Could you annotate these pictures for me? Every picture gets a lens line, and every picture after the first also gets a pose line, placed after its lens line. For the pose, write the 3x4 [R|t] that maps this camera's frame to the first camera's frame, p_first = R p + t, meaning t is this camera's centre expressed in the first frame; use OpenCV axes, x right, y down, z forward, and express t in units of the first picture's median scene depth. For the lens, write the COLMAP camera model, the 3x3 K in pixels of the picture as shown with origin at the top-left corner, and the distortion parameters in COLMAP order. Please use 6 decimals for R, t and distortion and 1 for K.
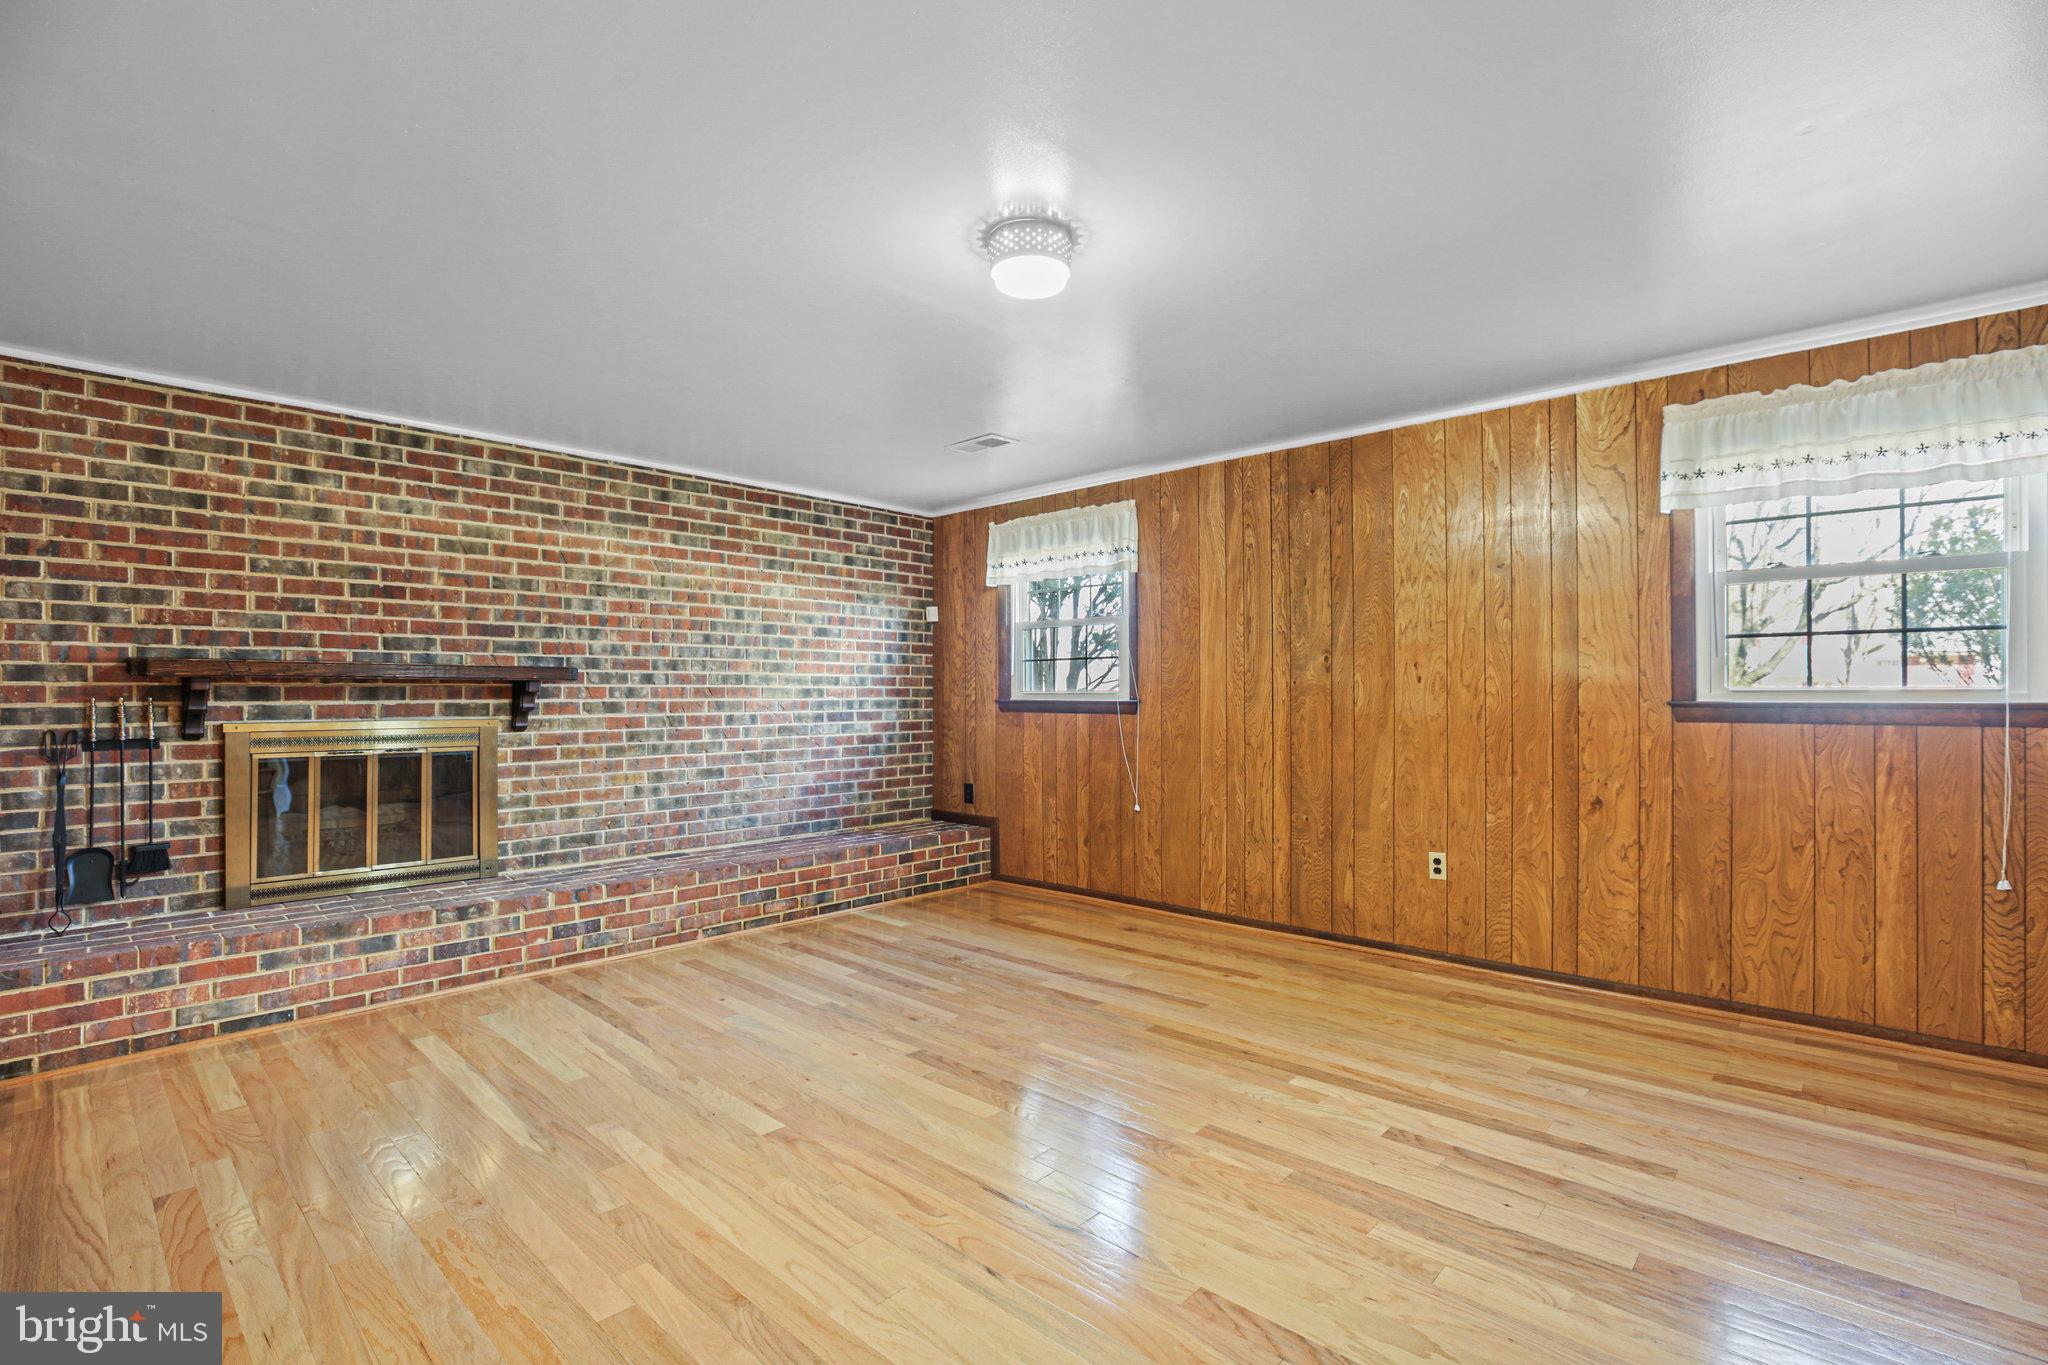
lens RADIAL K [[944.2, 0, 1061.7], [0, 944.2, 681.1], [0, 0, 1]] dist [-0.036571, 0.006758]
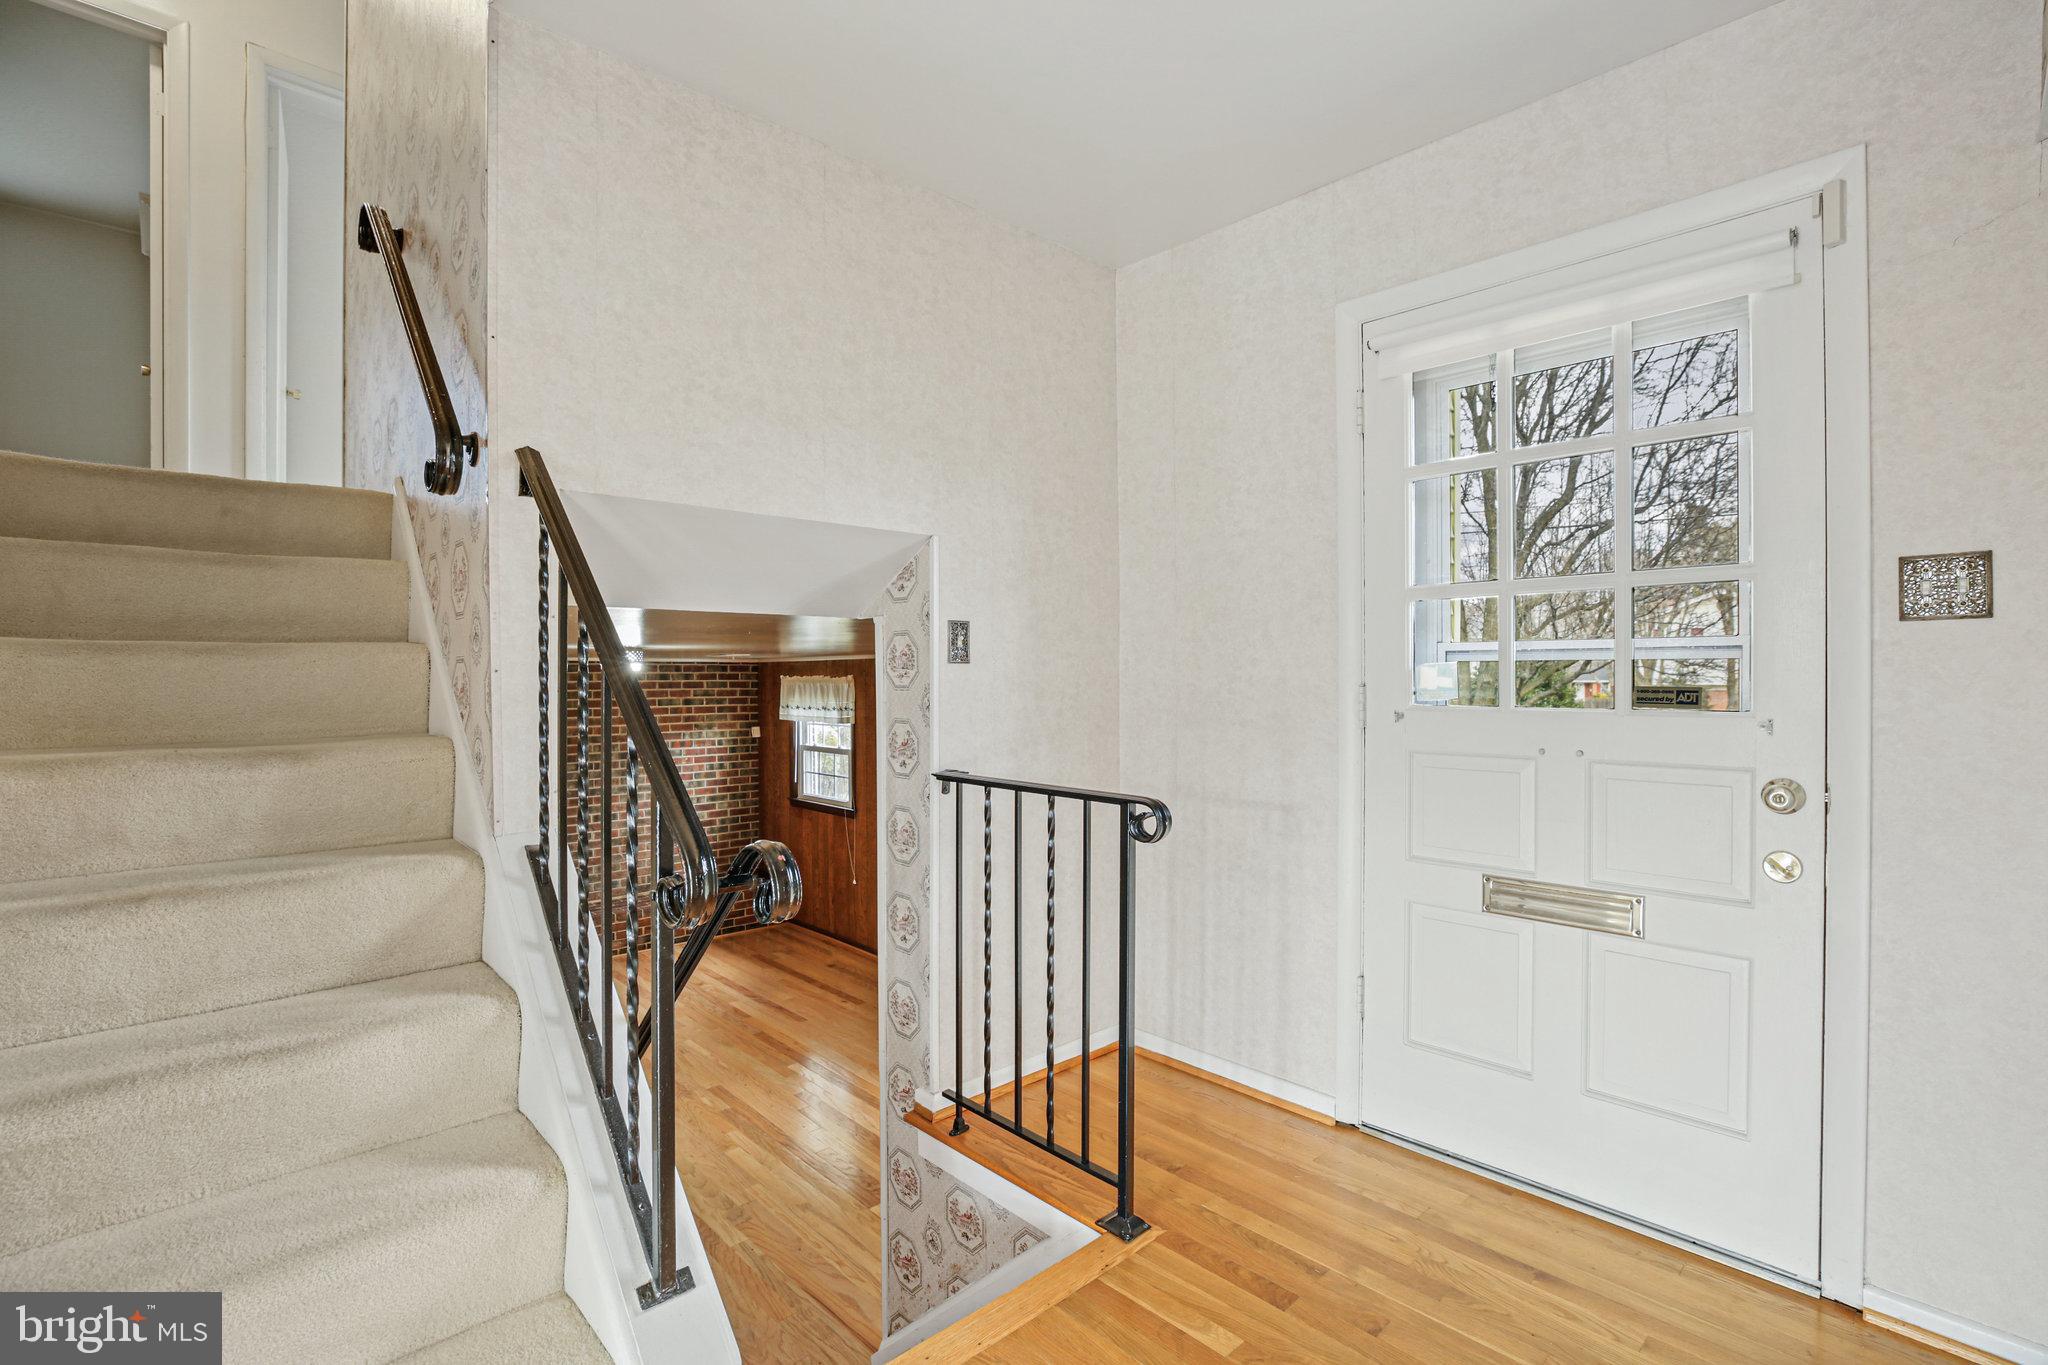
lens RADIAL K [[944.2, 0, 1038.3], [0, 944.2, 682.0], [0, 0, 1]] dist [-0.036571, 0.006758]
pose [[0.995472, -0.001554, -0.095045, 0.571220], [0.003205, 0.999846, 0.017226, -0.230218], [0.095004, -0.017453, 0.995324, -0.497025]]
